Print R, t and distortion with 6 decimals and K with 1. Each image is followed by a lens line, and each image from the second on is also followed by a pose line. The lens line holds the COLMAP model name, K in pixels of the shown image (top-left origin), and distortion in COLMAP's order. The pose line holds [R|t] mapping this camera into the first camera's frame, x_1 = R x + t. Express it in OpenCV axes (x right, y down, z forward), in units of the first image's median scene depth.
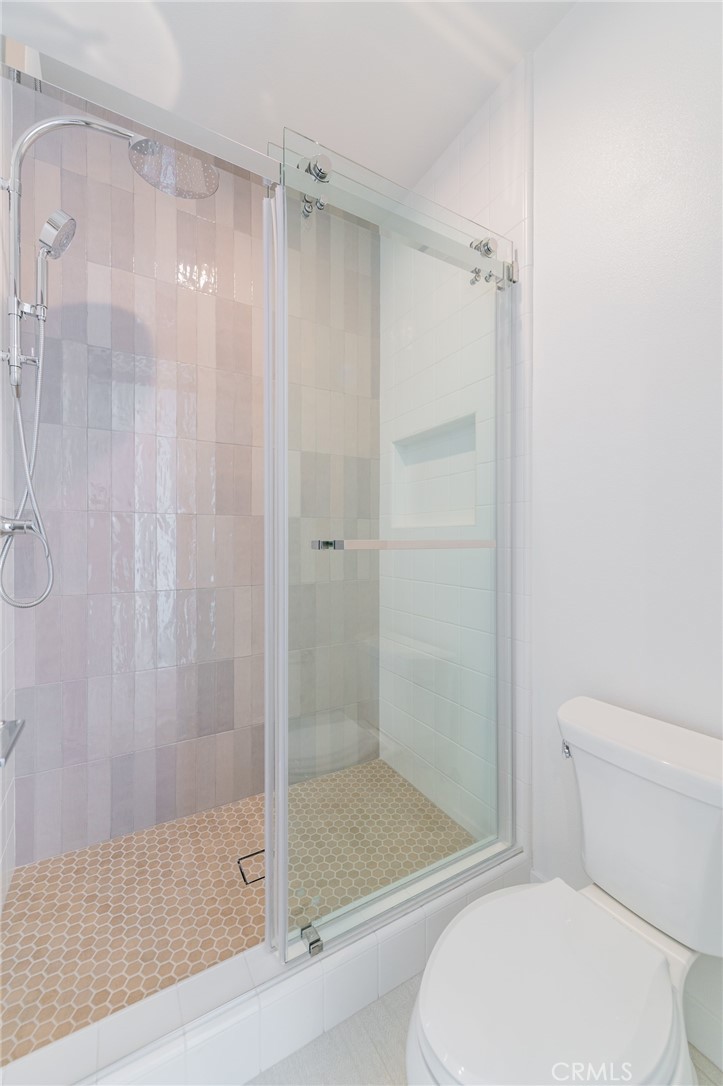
lens RADIAL K [[429.4, 0, 357.4], [0, 429.4, 541.4], [0, 0, 1]] dist [0.004270, -0.000217]
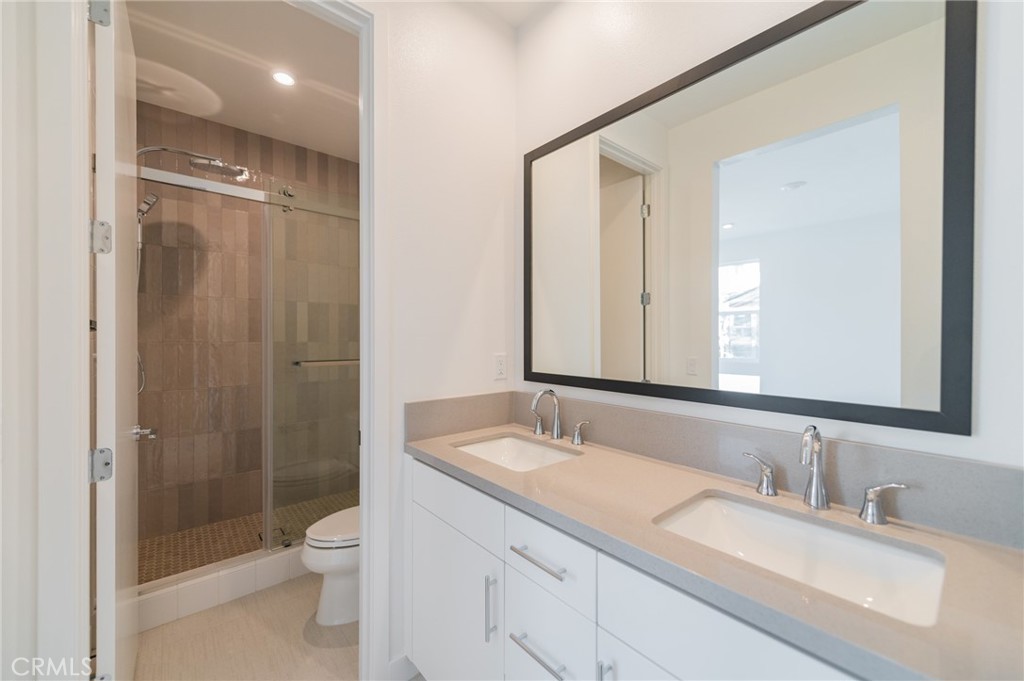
lens RADIAL K [[411.7, 0, 521.5], [0, 411.7, 342.4], [0, 0, 1]] dist [0.005684, -0.000105]
pose [[0.981076, 0.000283, 0.193625, 0.459679], [-0.001593, 0.999977, 0.006610, -0.082541], [-0.193618, -0.006793, 0.981053, -0.897169]]
